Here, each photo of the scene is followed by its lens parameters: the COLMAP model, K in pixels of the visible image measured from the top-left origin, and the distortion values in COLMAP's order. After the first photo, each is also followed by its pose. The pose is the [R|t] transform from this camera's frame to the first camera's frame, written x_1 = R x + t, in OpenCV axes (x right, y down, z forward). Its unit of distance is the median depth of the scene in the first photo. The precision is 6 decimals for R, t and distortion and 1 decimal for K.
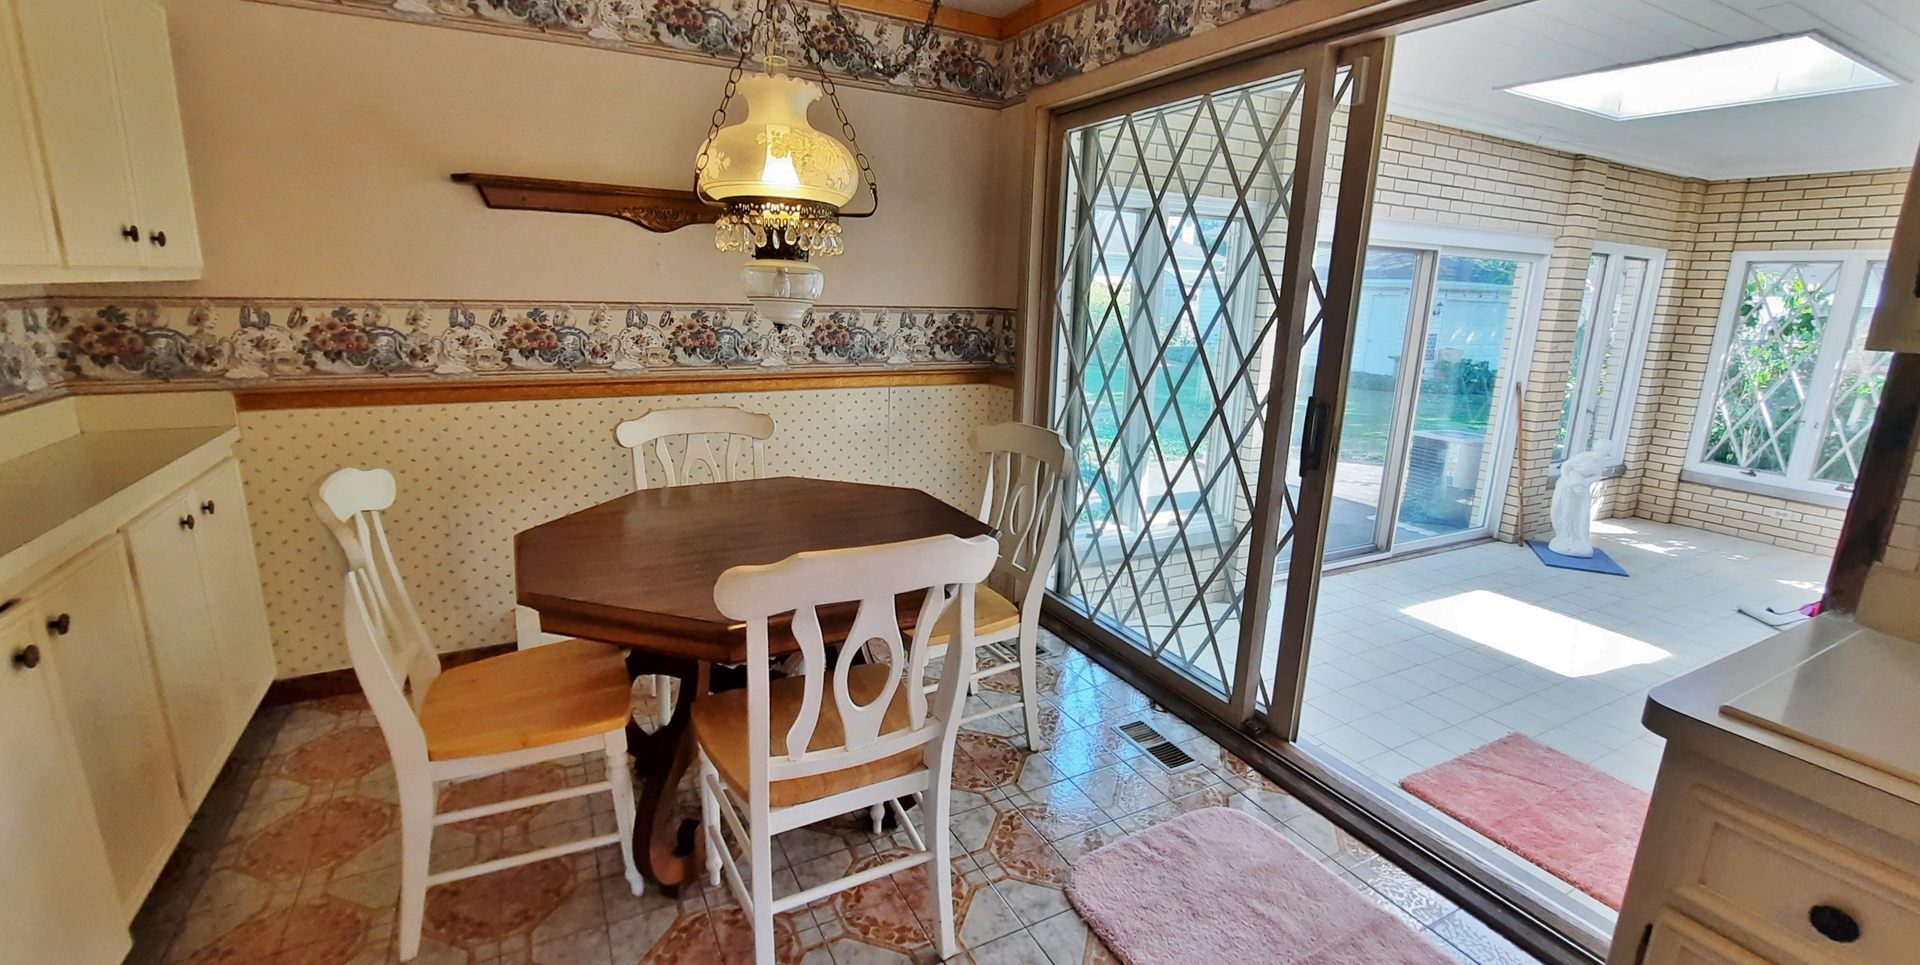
lens RADIAL K [[800.0, 0, 965.5], [0, 800.0, 473.5], [0, 0, 1]] dist [-0.009320, -0.001526]
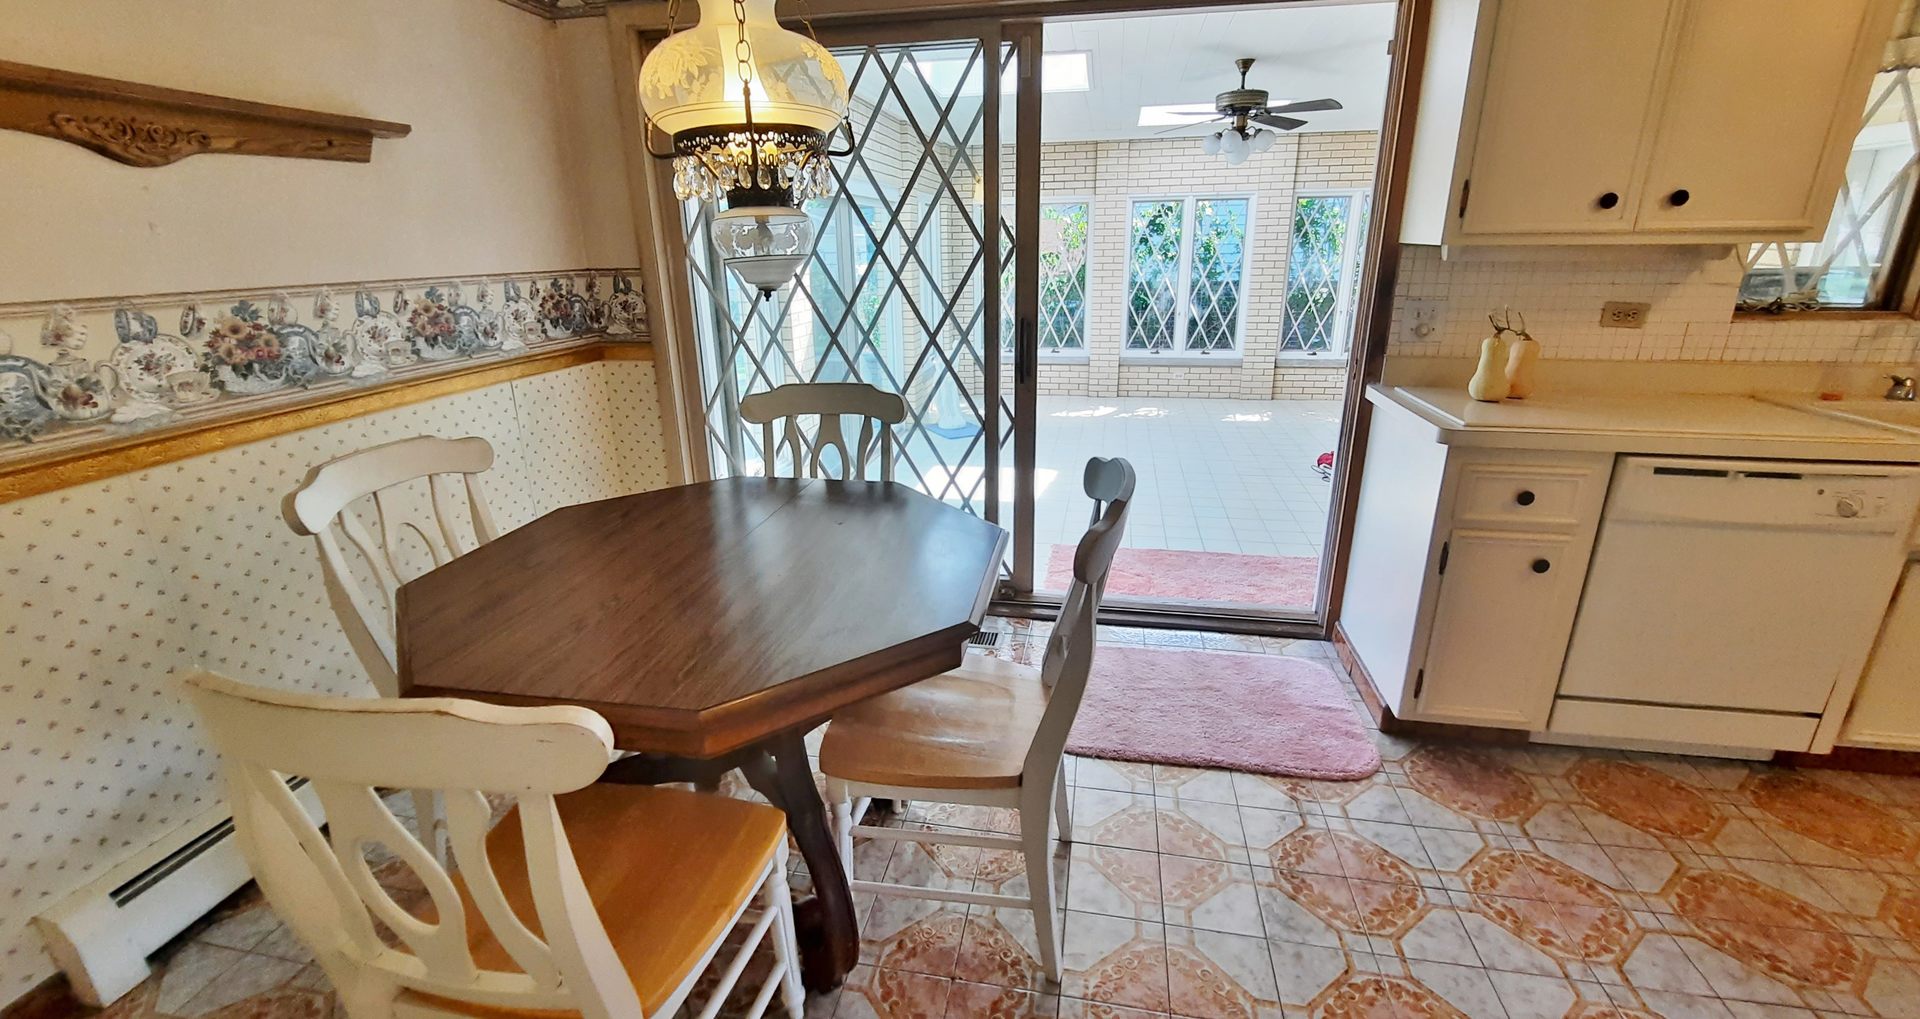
lens RADIAL K [[786.1, 0, 951.6], [0, 786.1, 500.9], [0, 0, 1]] dist [-0.010892, -0.000157]
pose [[0.635301, -0.277747, 0.720589, -0.391364], [0.209533, 0.960079, 0.185324, -0.046794], [-0.743296, 0.033250, 0.668136, 0.176783]]
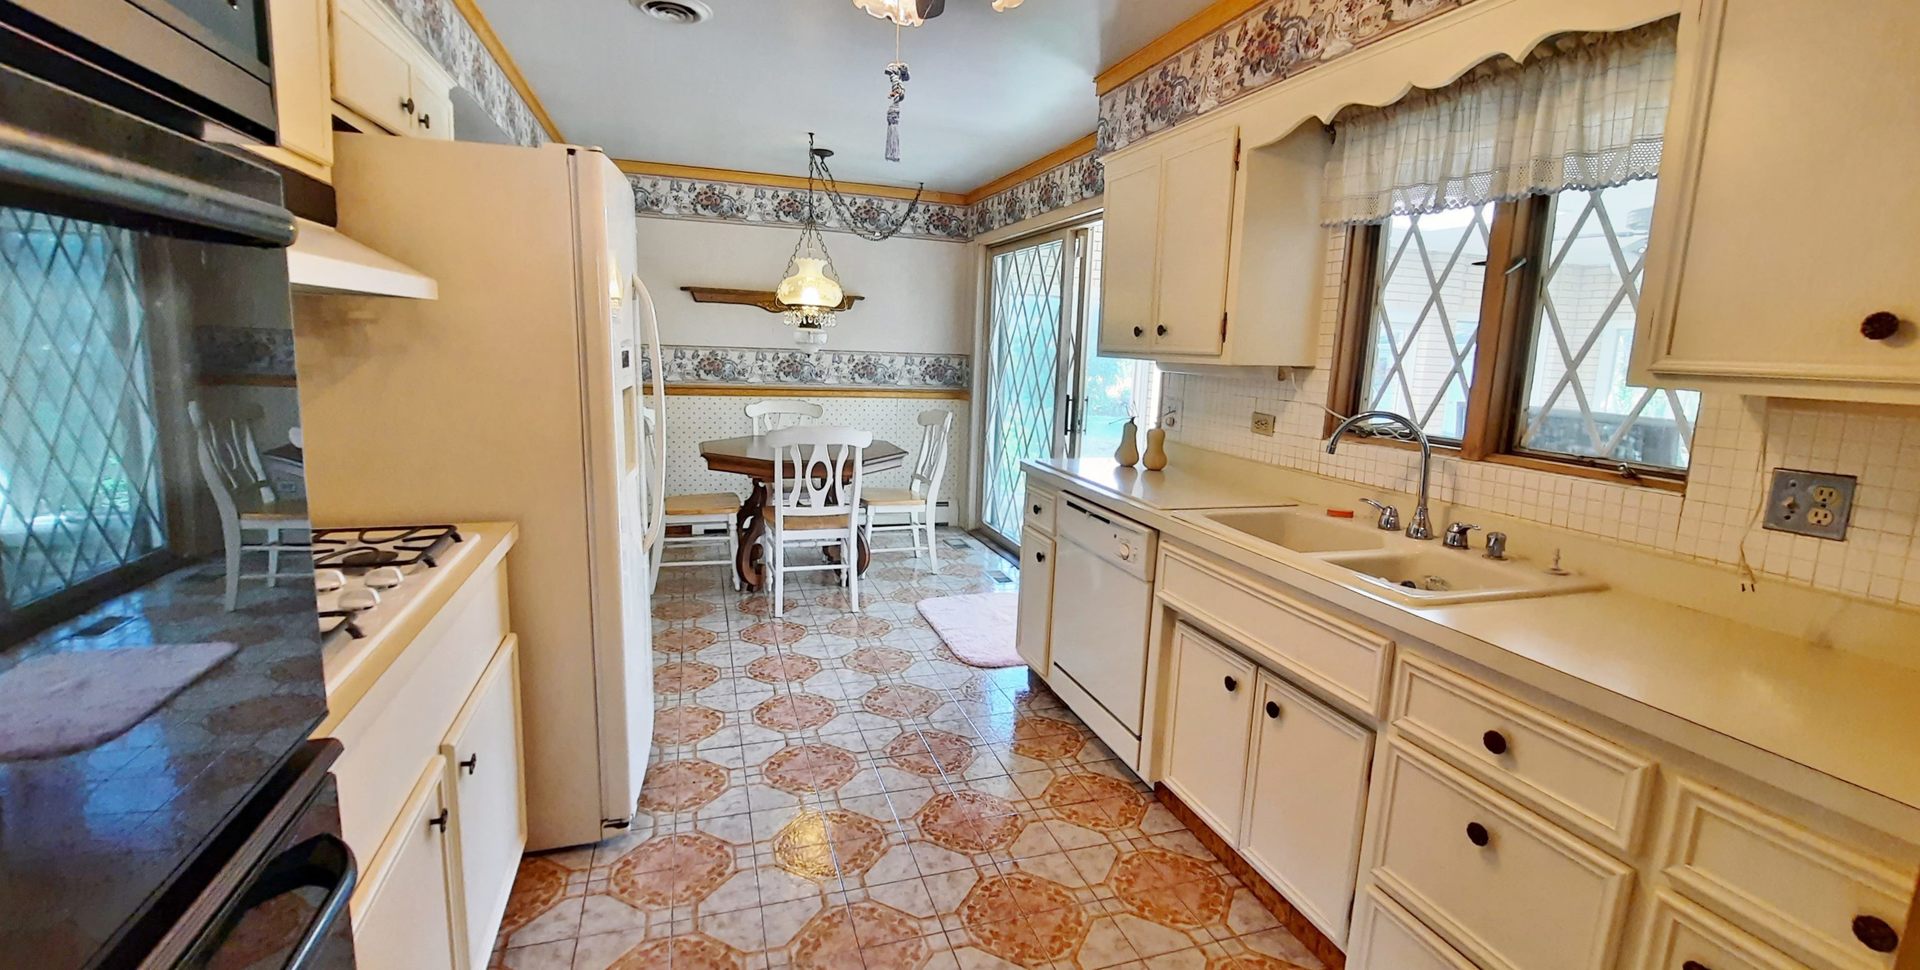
lens RADIAL K [[800.0, 0, 970.9], [0, 800.0, 477.1], [0, 0, 1]] dist [-0.009320, -0.001526]
pose [[0.985543, 0.035289, -0.165708, 0.350387], [-0.046876, 0.996682, -0.066541, 0.168453], [0.162811, 0.073347, 0.983927, -0.668381]]
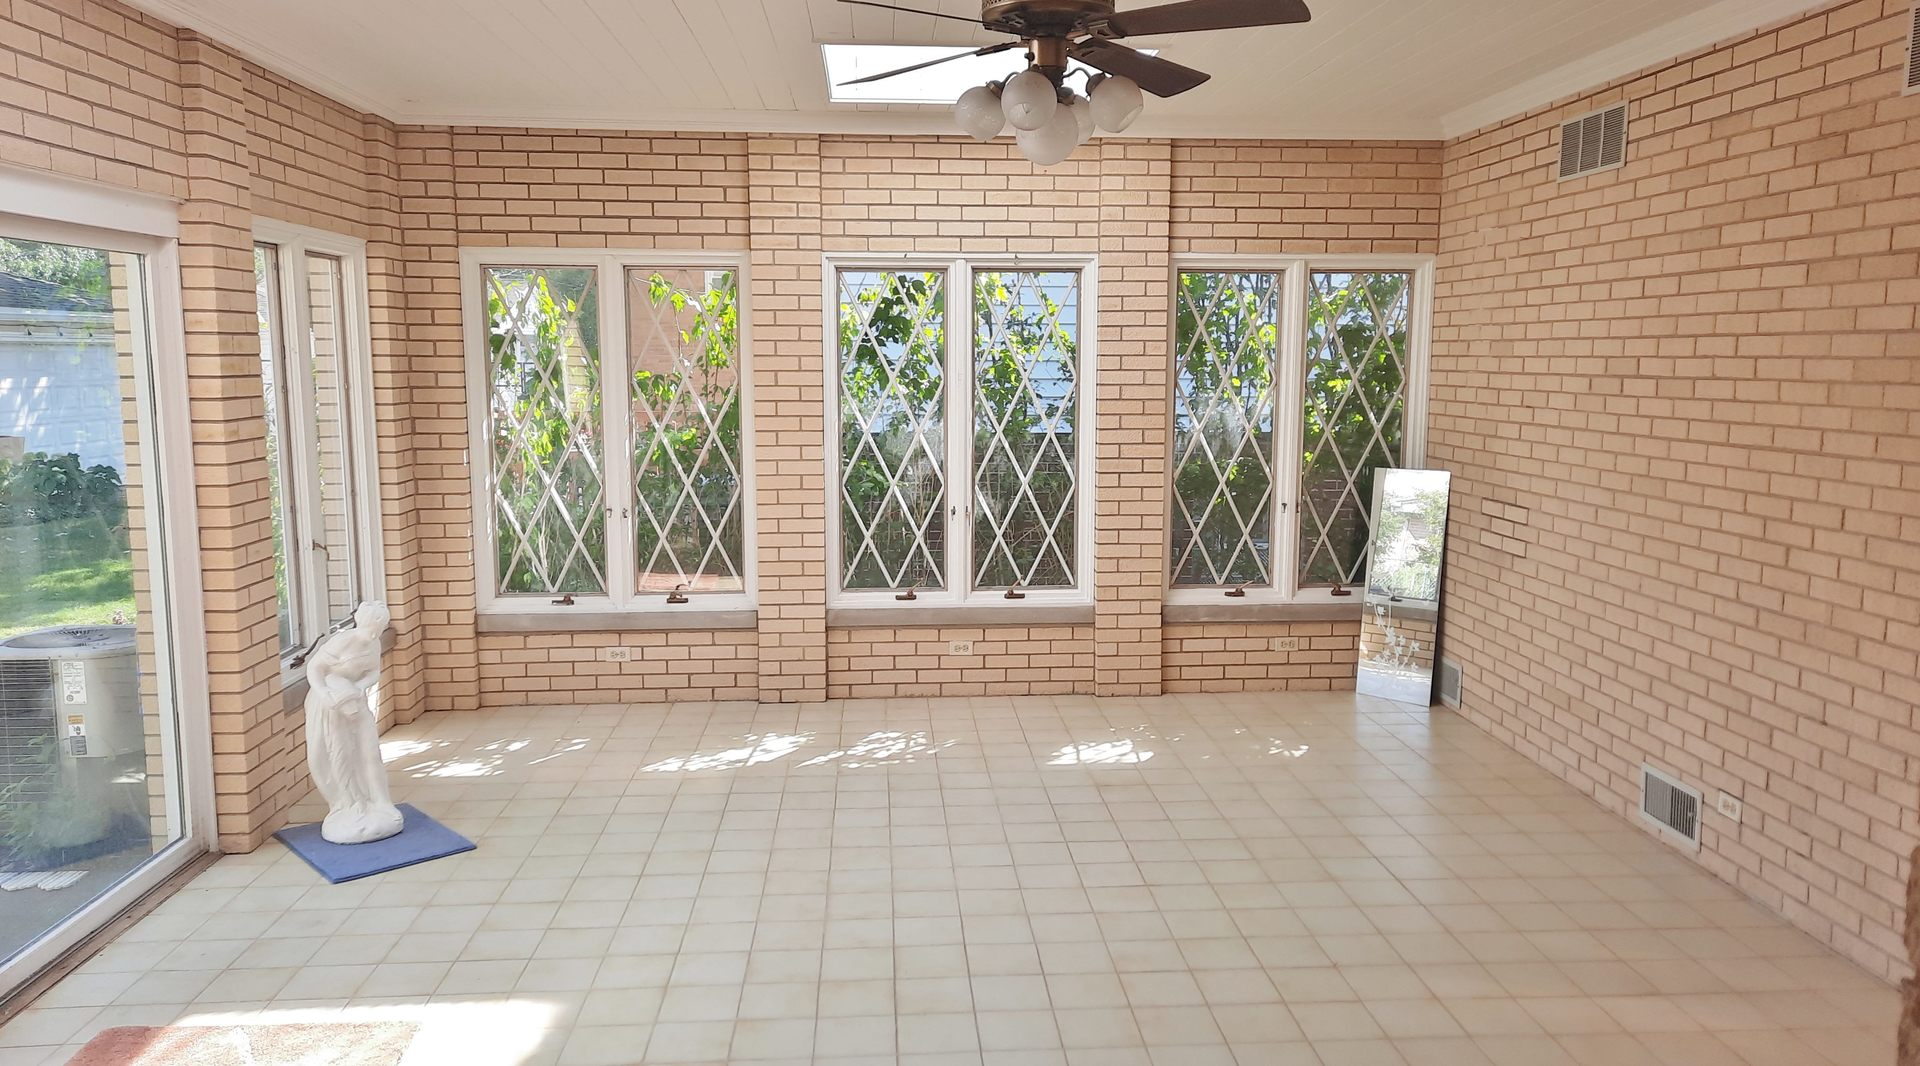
lens RADIAL K [[1394.1, 0, 965.7], [0, 1394.1, 536.8], [0, 0, 1]] dist [0.051827, -0.031137]
pose [[0.412772, -0.150746, 0.898273, 0.246370], [0.216198, 0.974240, 0.064147, -0.091661], [-0.884804, 0.167727, 0.434730, 0.410983]]
